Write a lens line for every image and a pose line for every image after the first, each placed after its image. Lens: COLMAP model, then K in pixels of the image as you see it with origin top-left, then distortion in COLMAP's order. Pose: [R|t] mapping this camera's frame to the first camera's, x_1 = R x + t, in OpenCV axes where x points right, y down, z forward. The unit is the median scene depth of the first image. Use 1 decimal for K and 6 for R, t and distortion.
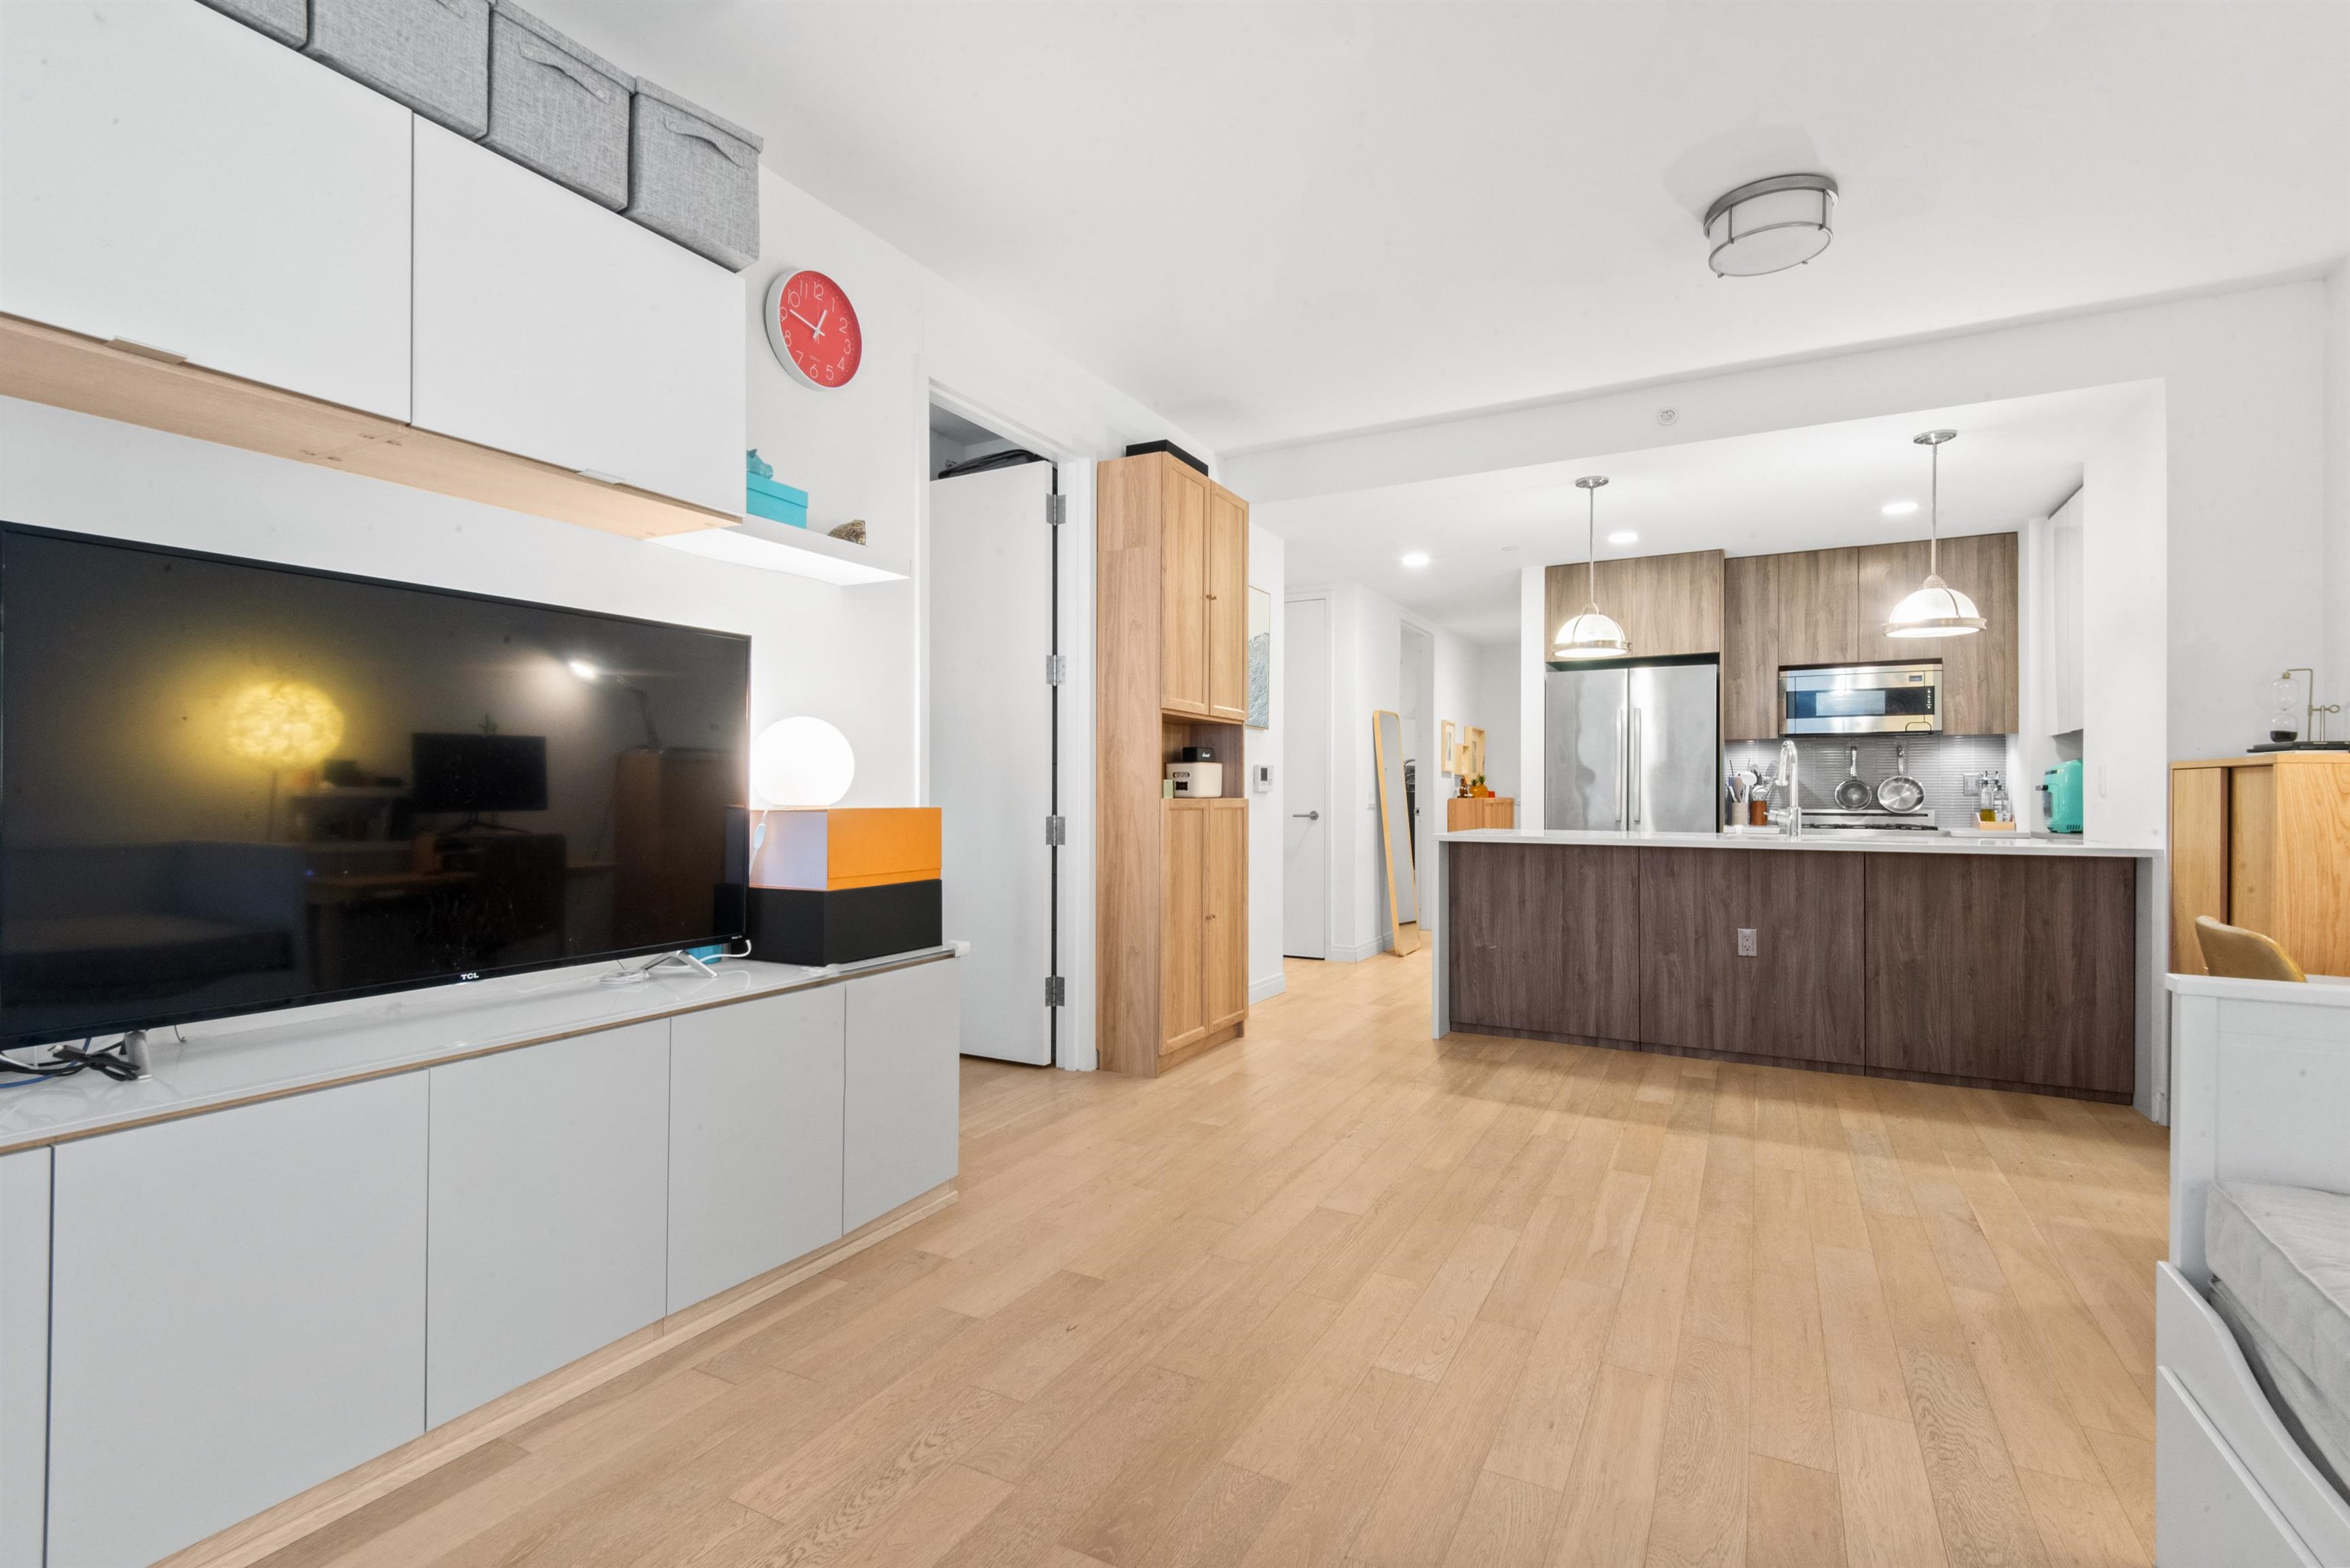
lens RADIAL K [[1082.1, 0, 1165.2], [0, 1082.1, 790.2], [0, 0, 1]] dist [0.039803, -0.028704]
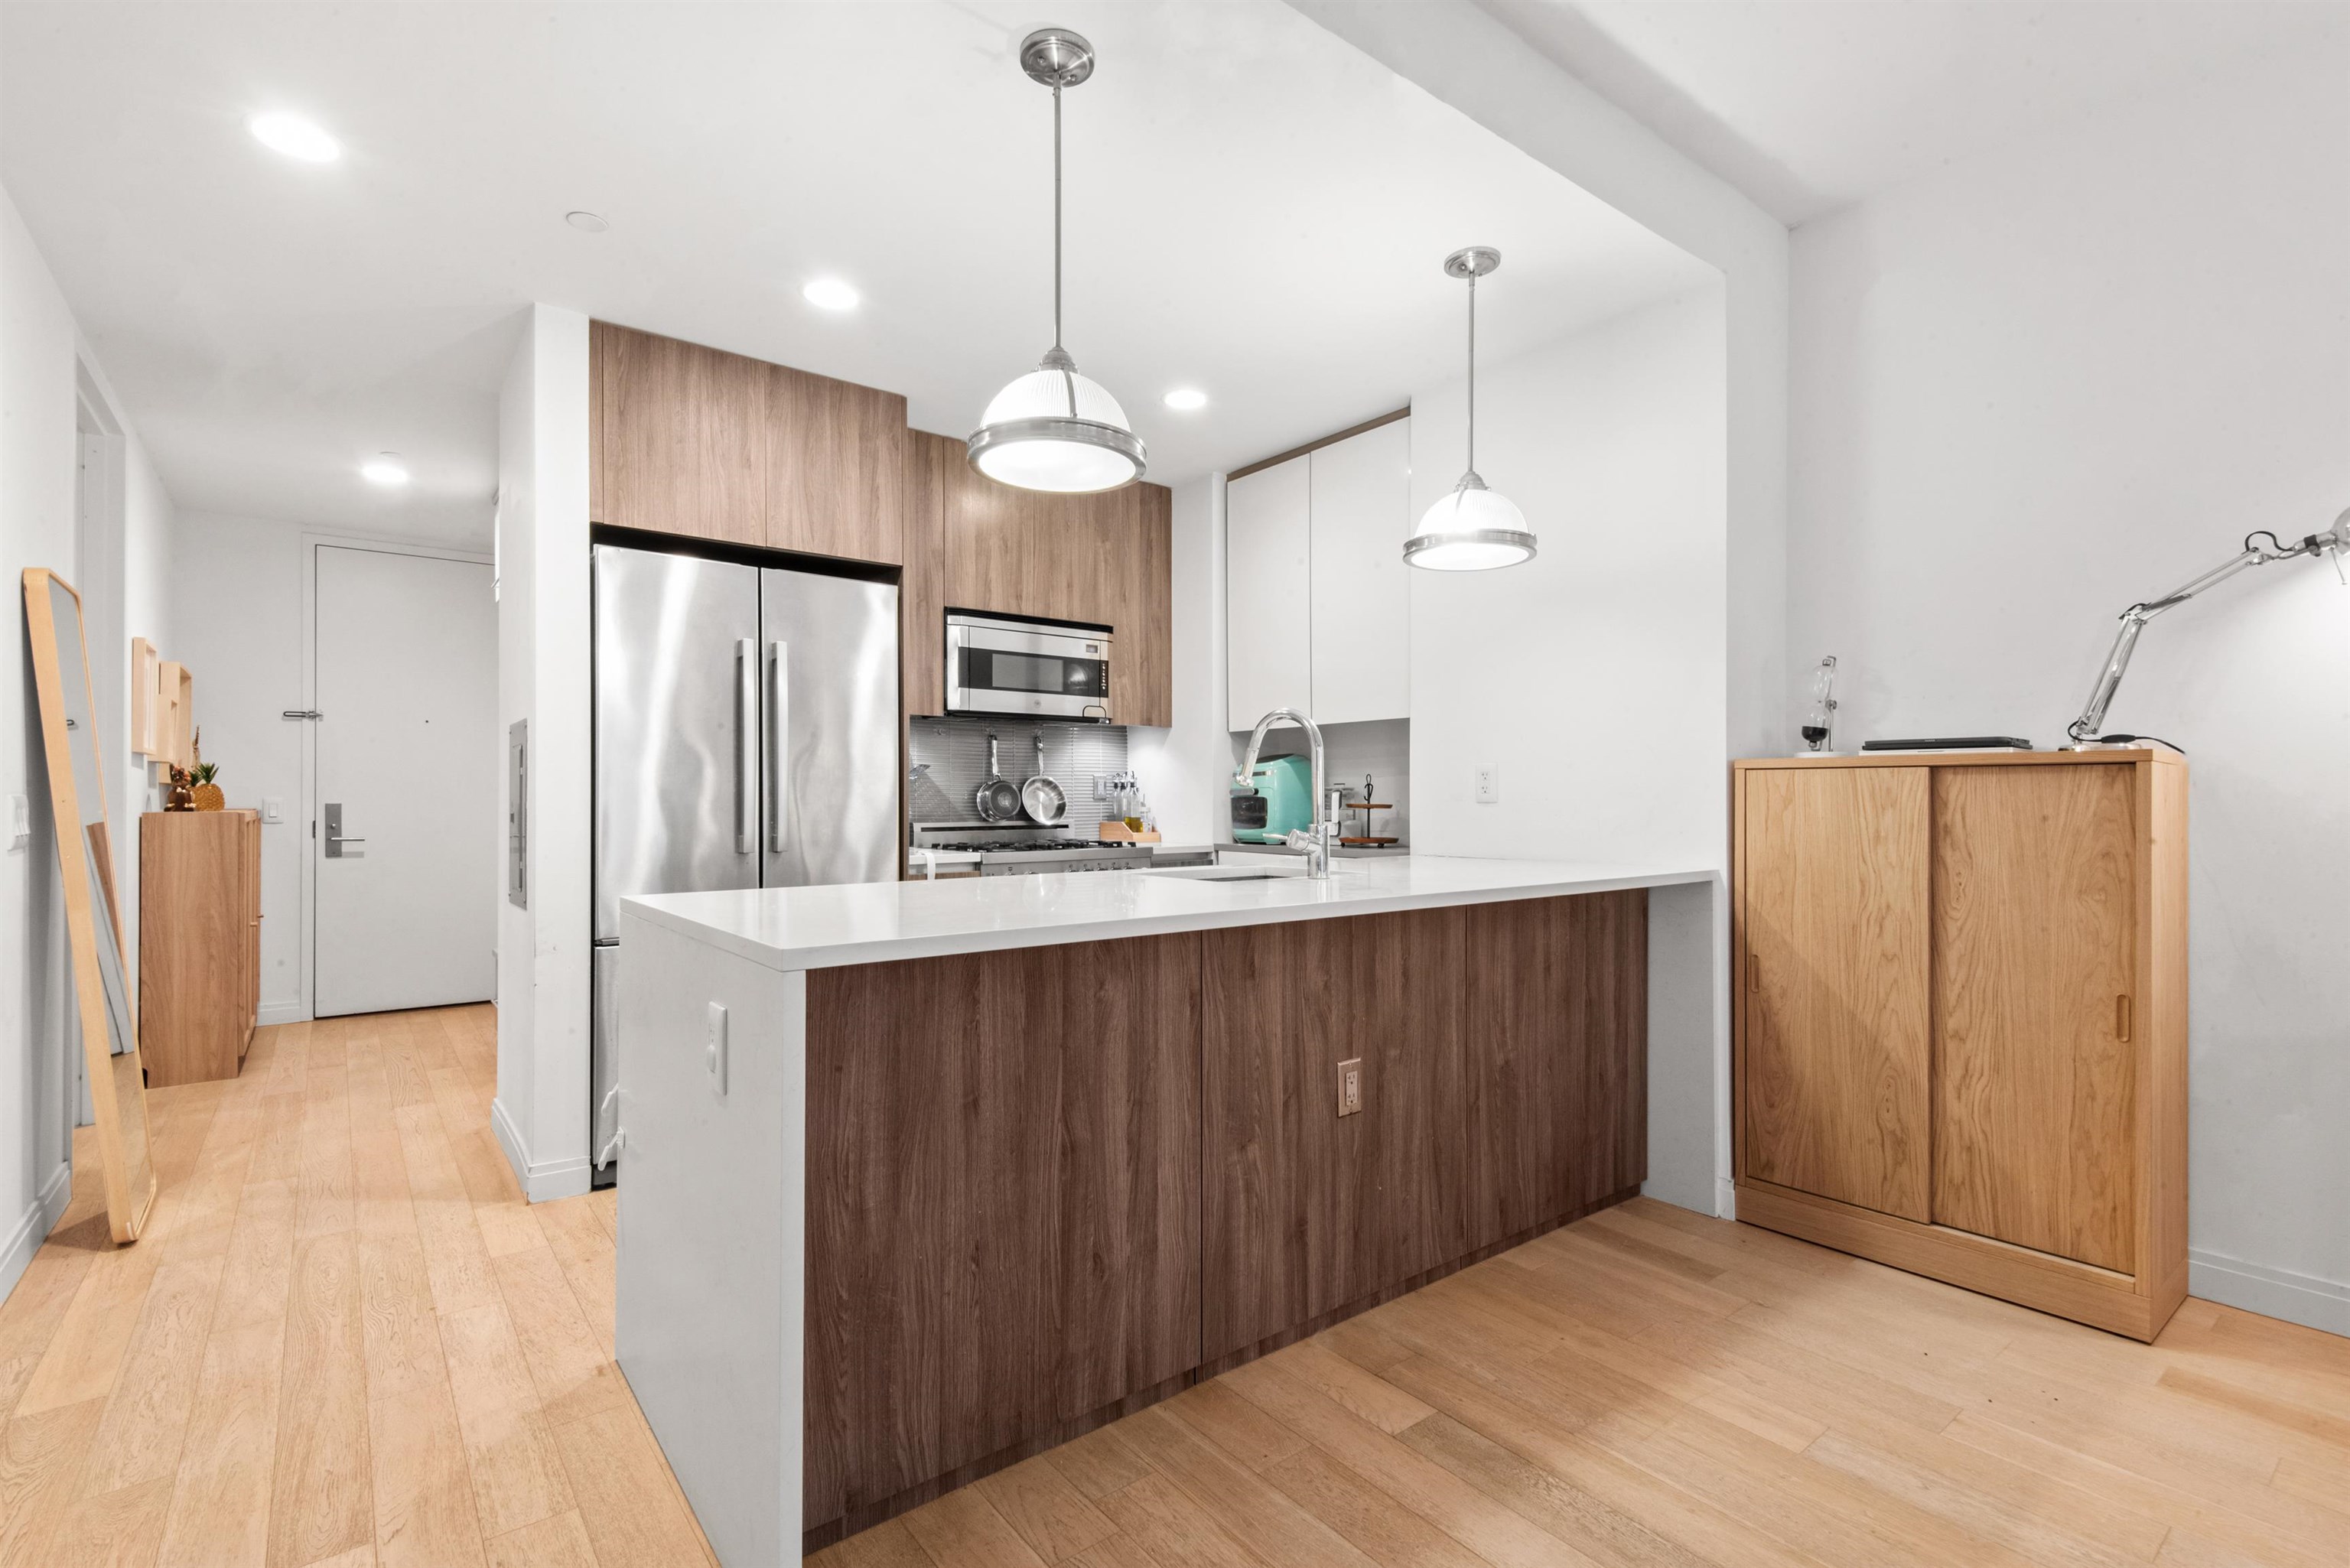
lens RADIAL K [[1065.2, 0, 1174.4], [0, 1065.2, 794.9], [0, 0, 1]] dist [0.033758, -0.020053]
pose [[0.395727, 0.000575, 0.918368, 0.033814], [-0.000186, 1.000000, -0.000547, 0.000535], [-0.918368, 0.000046, 0.395727, 0.886747]]
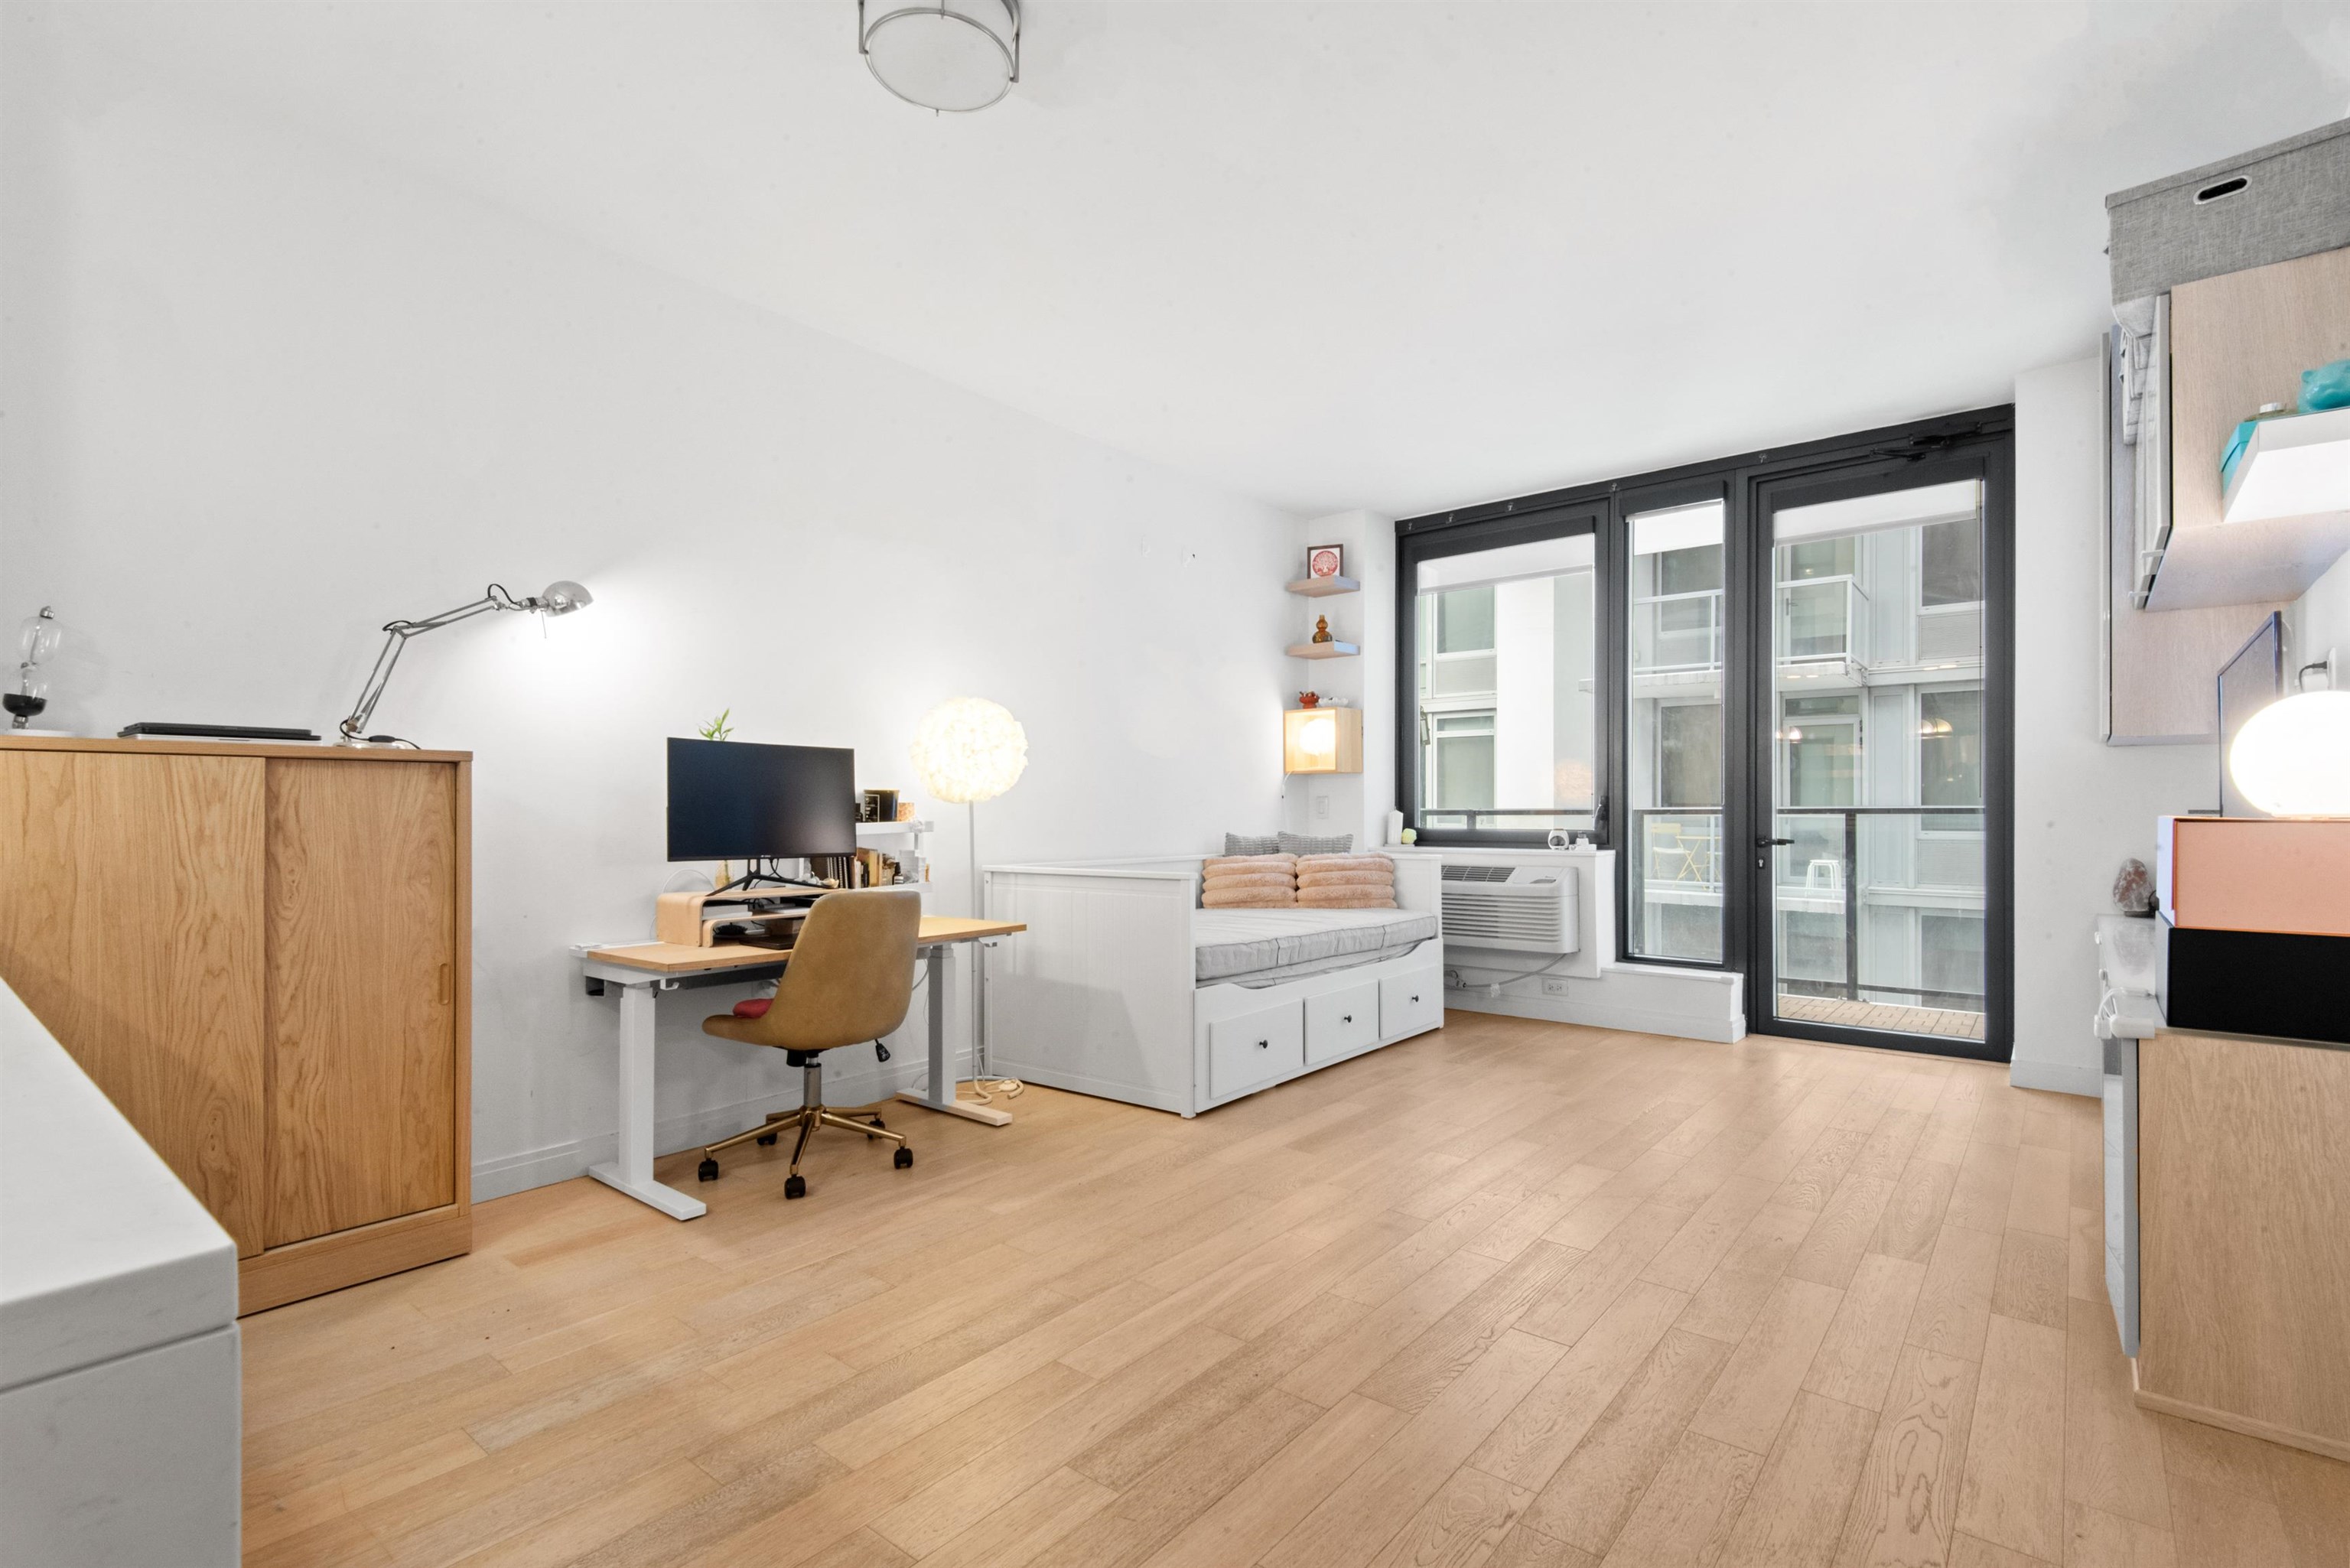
lens RADIAL K [[1080.4, 0, 1179.1], [0, 1080.4, 803.5], [0, 0, 1]] dist [0.041598, -0.025557]
pose [[-0.983005, -0.003207, 0.183550, 0.178812], [-0.003696, 0.999990, -0.002323, 0.007392], [-0.183541, -0.002962, -0.983008, 1.191588]]
